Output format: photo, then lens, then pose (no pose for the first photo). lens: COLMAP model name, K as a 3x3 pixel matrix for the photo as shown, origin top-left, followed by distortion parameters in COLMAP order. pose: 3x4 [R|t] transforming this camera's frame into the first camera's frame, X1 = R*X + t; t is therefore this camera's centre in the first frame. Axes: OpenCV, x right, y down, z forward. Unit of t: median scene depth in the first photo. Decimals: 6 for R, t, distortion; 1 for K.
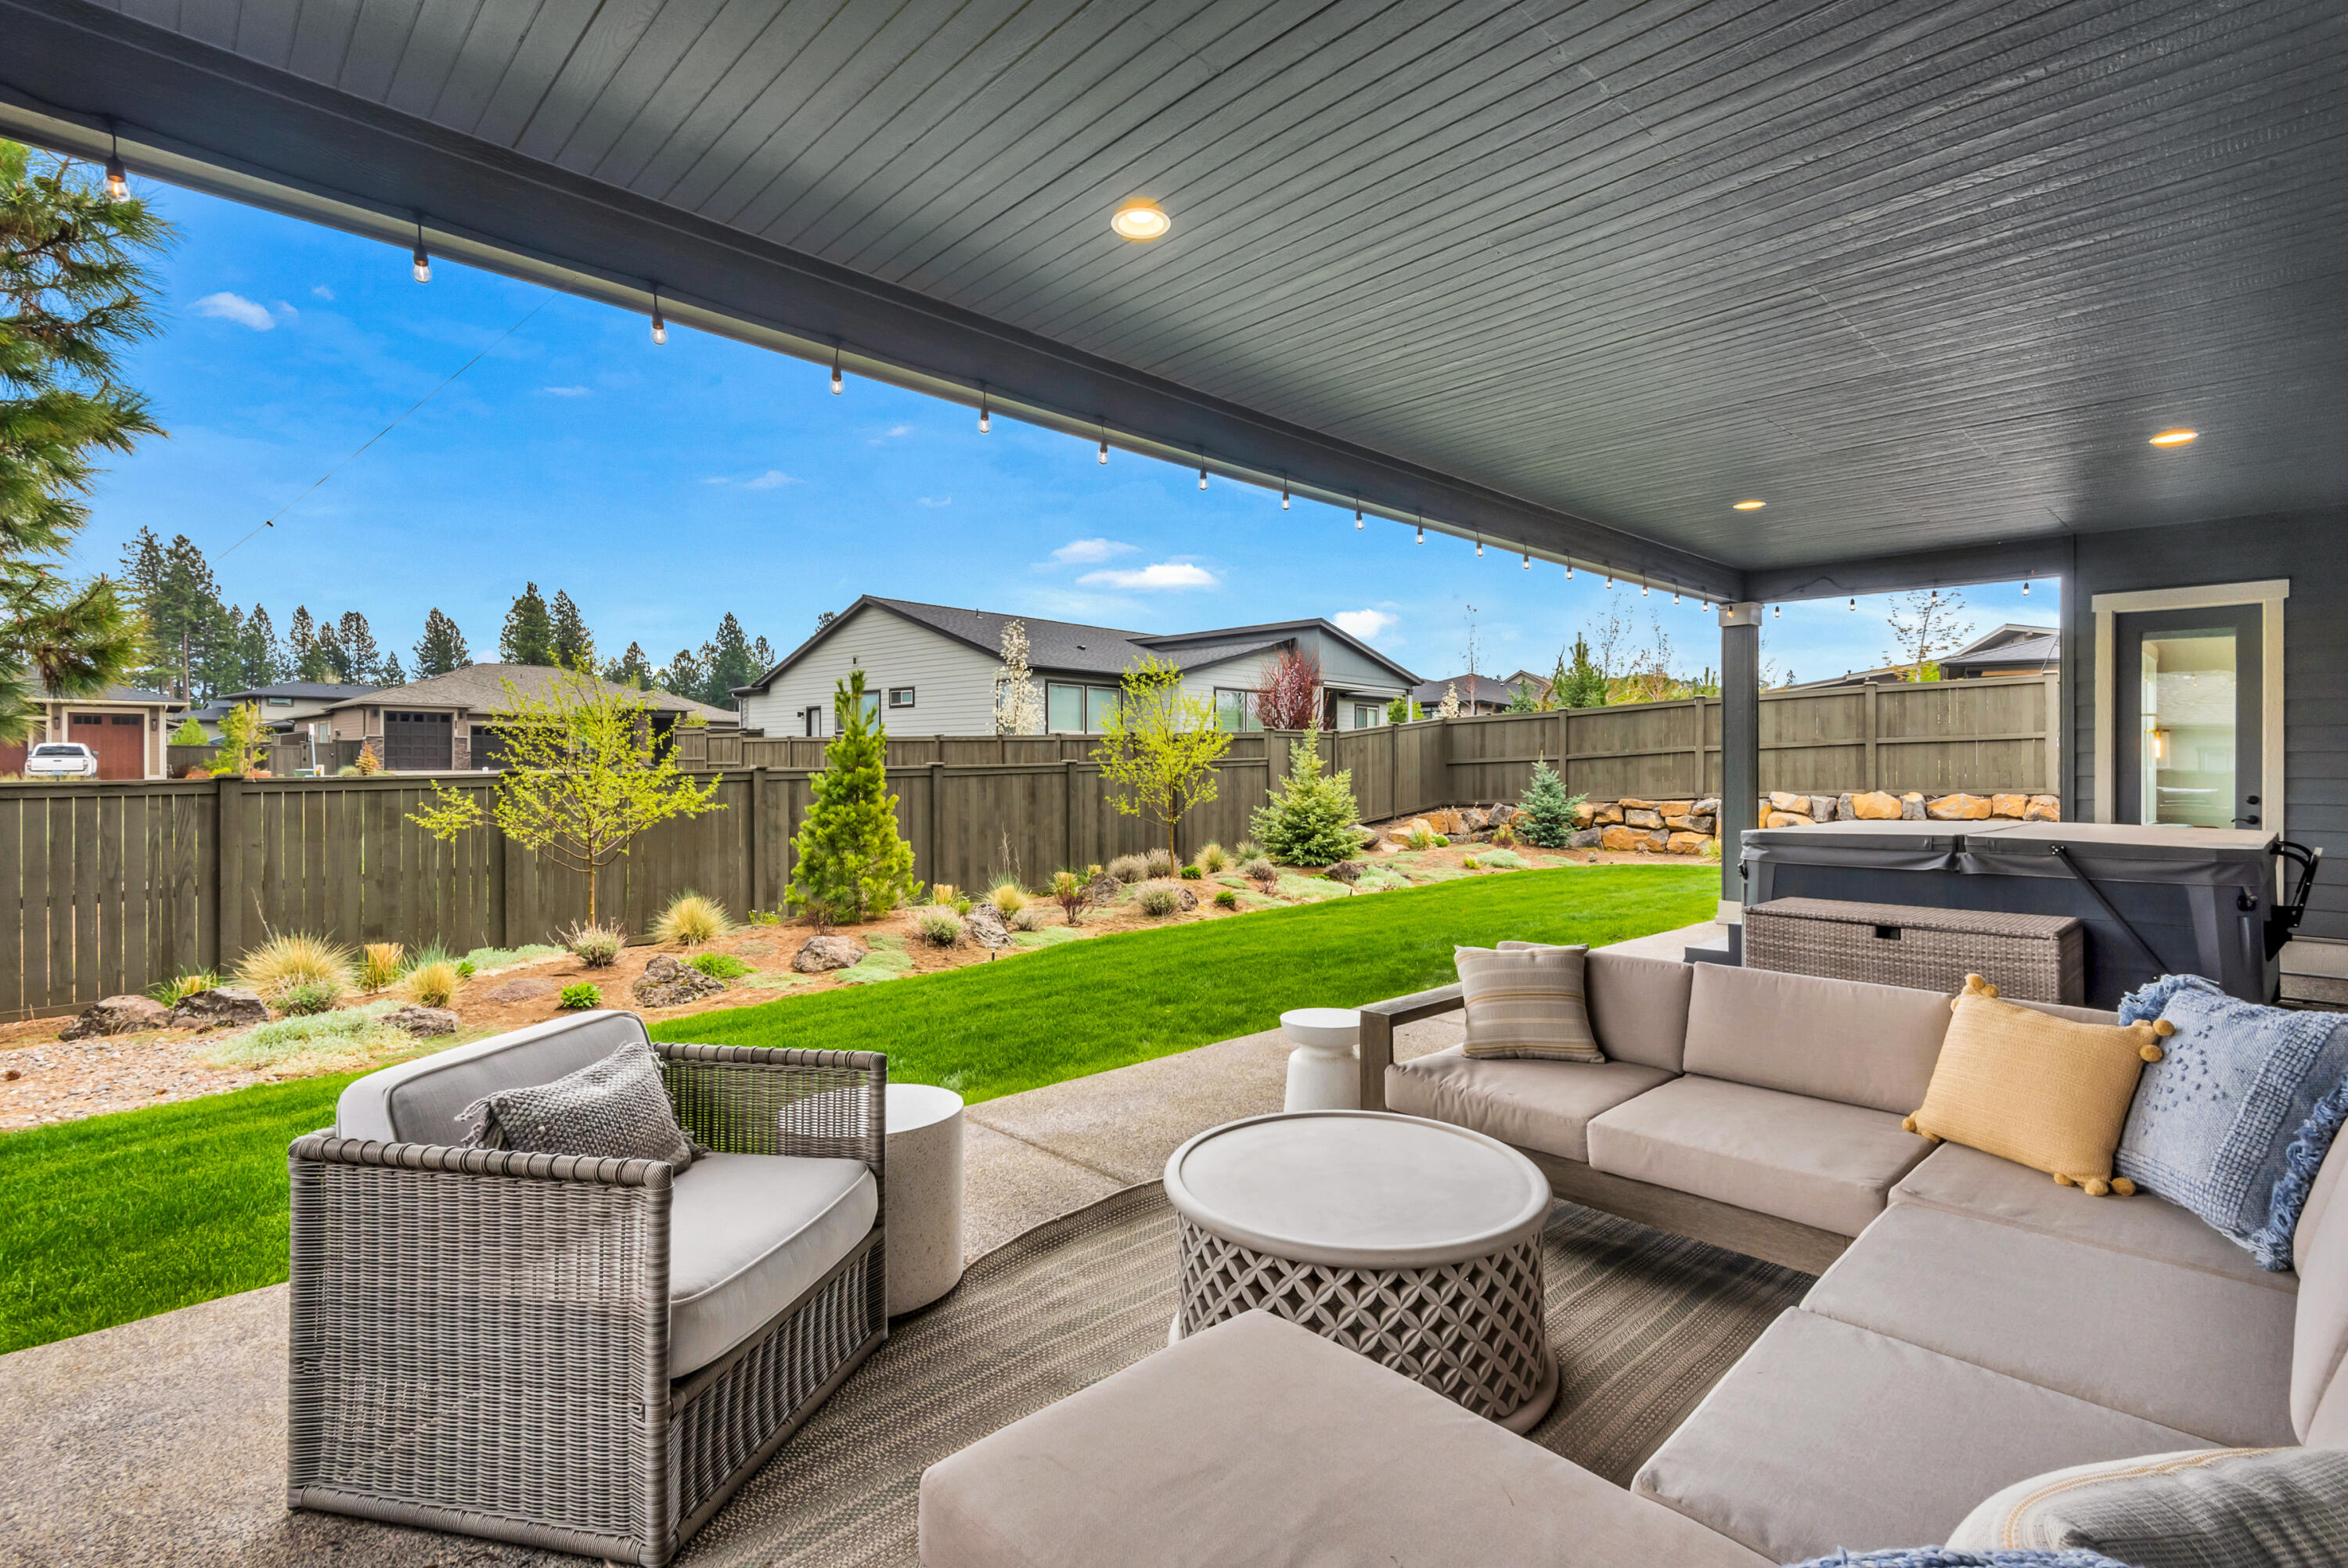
lens RADIAL K [[1085.6, 0, 1171.0], [0, 1085.6, 781.9], [0, 0, 1]] dist [0.002932, 0.000156]
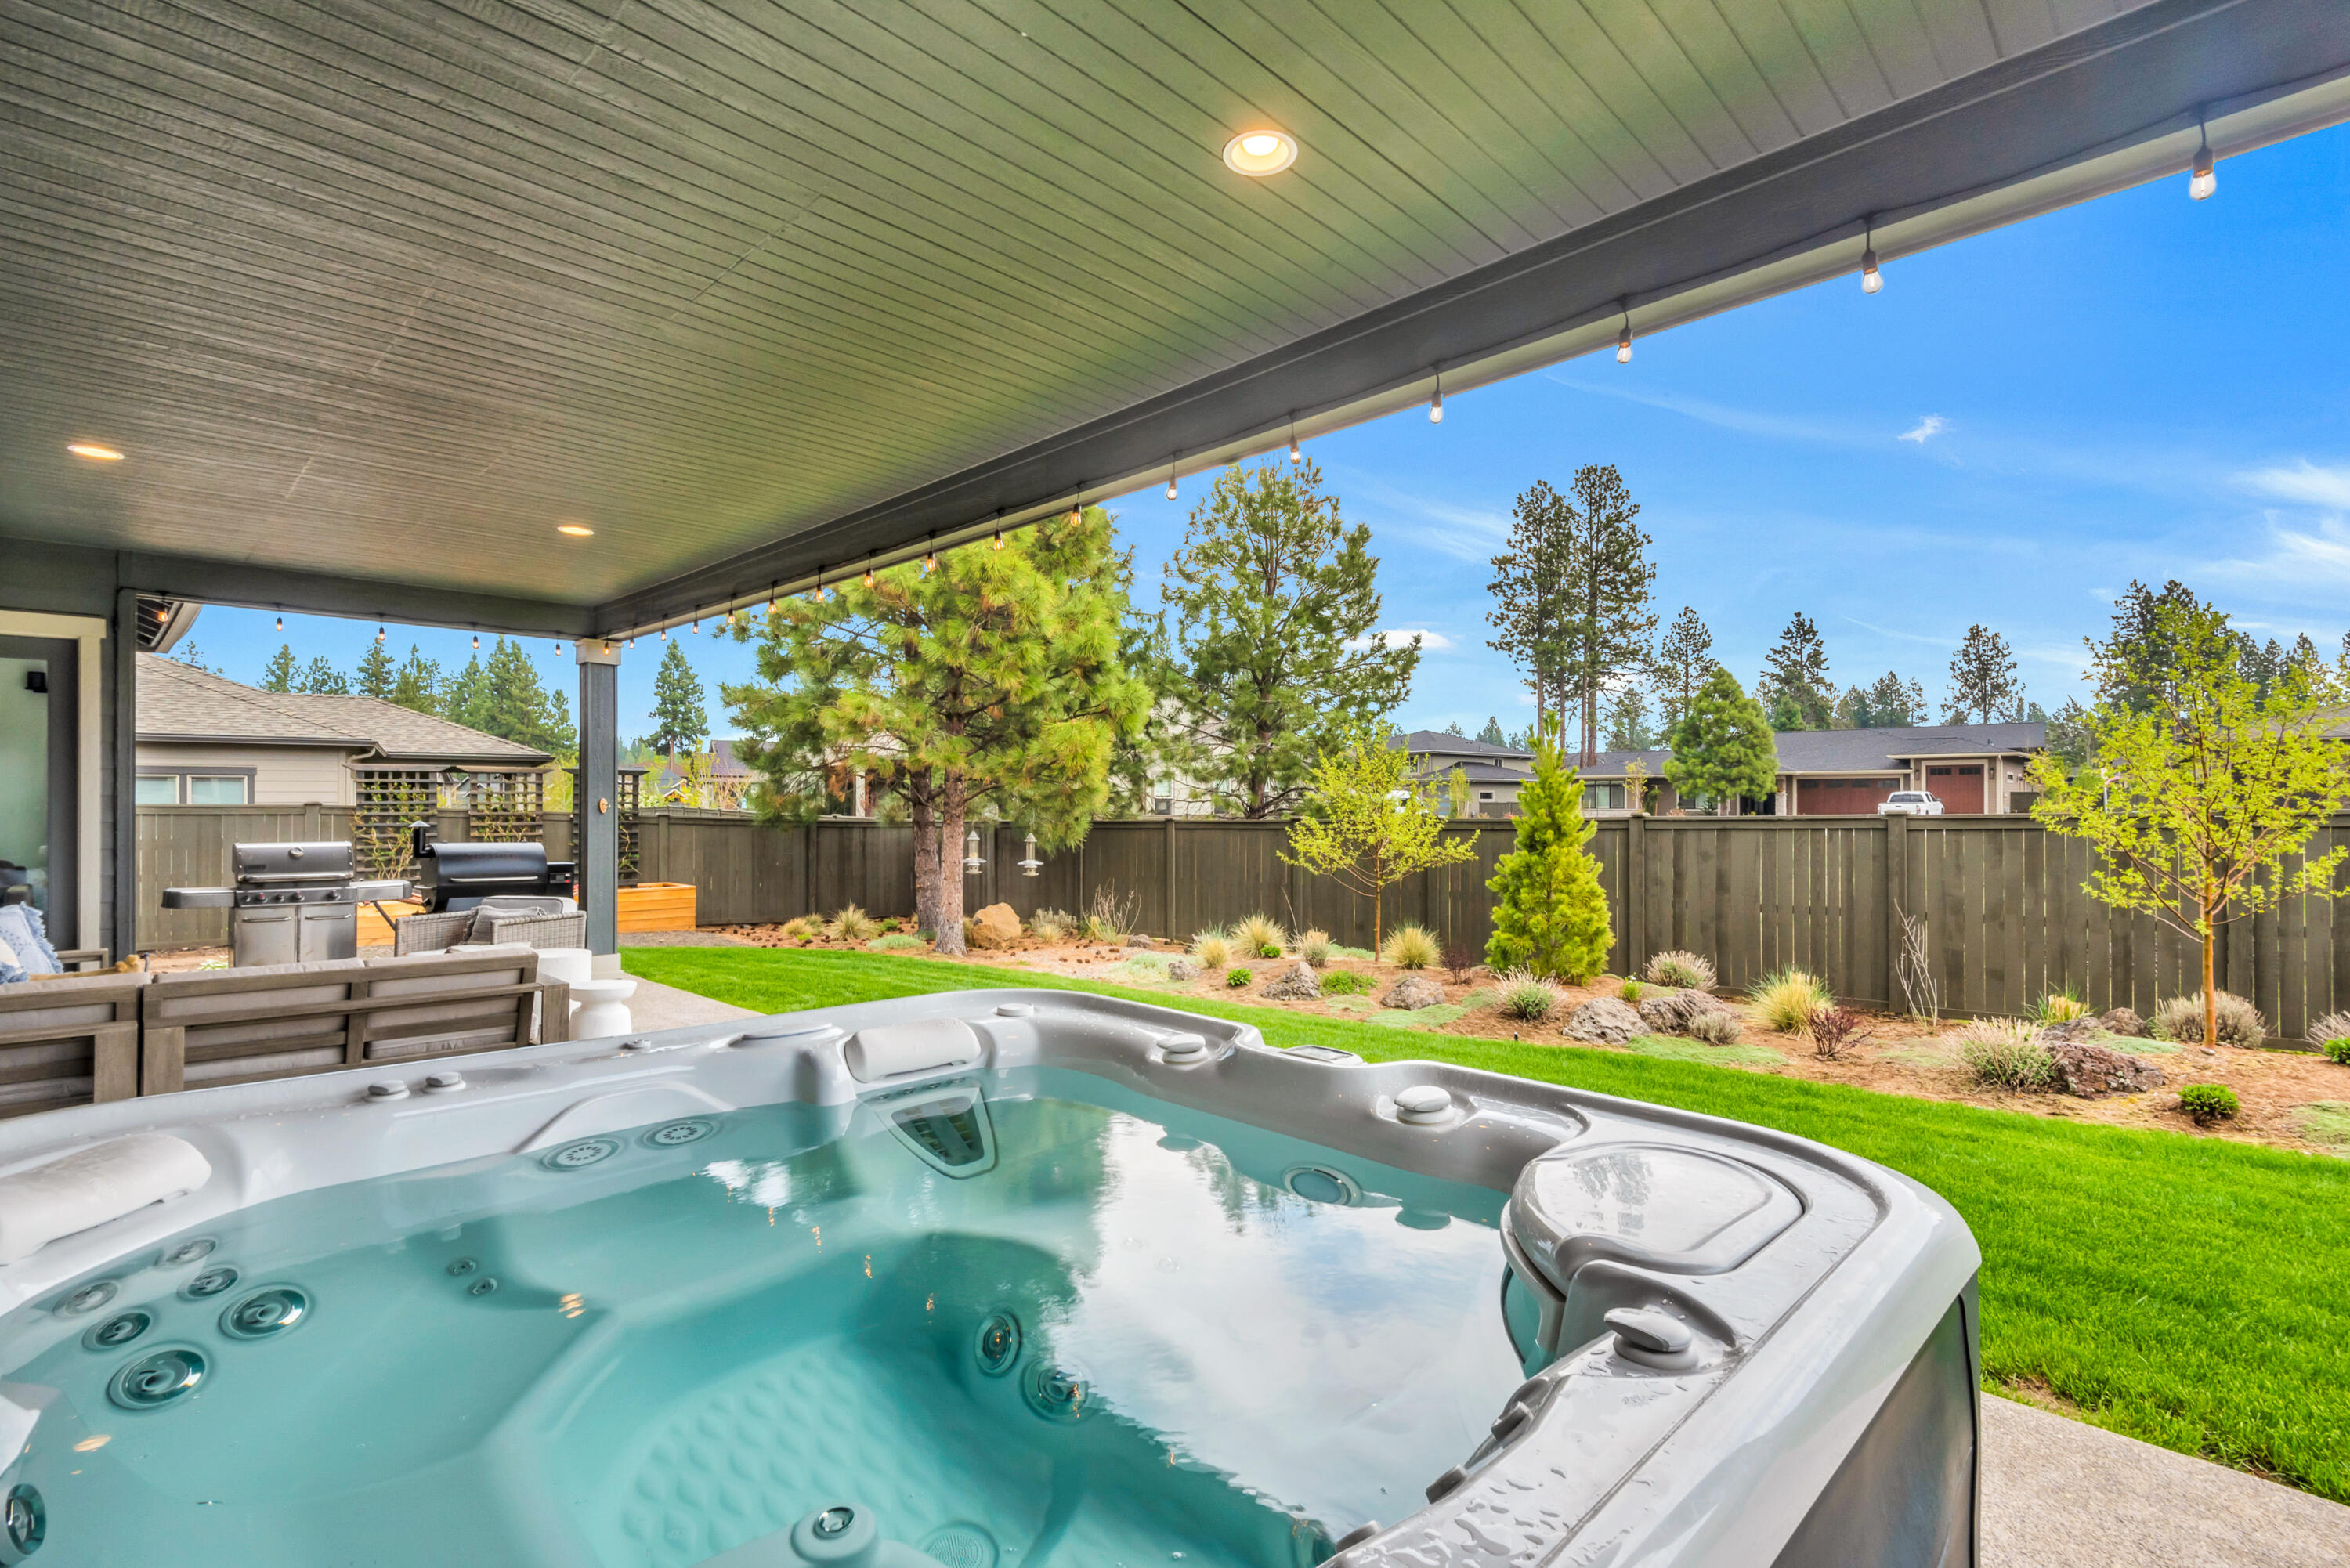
lens RADIAL K [[1086.6, 0, 1173.2], [0, 1086.6, 784.8], [0, 0, 1]] dist [0.002932, 0.000156]
pose [[0.021919, -0.017088, -0.999614, 0.148832], [-0.022197, 0.999599, -0.017575, -0.003864], [0.999513, 0.022574, 0.021531, 0.157988]]
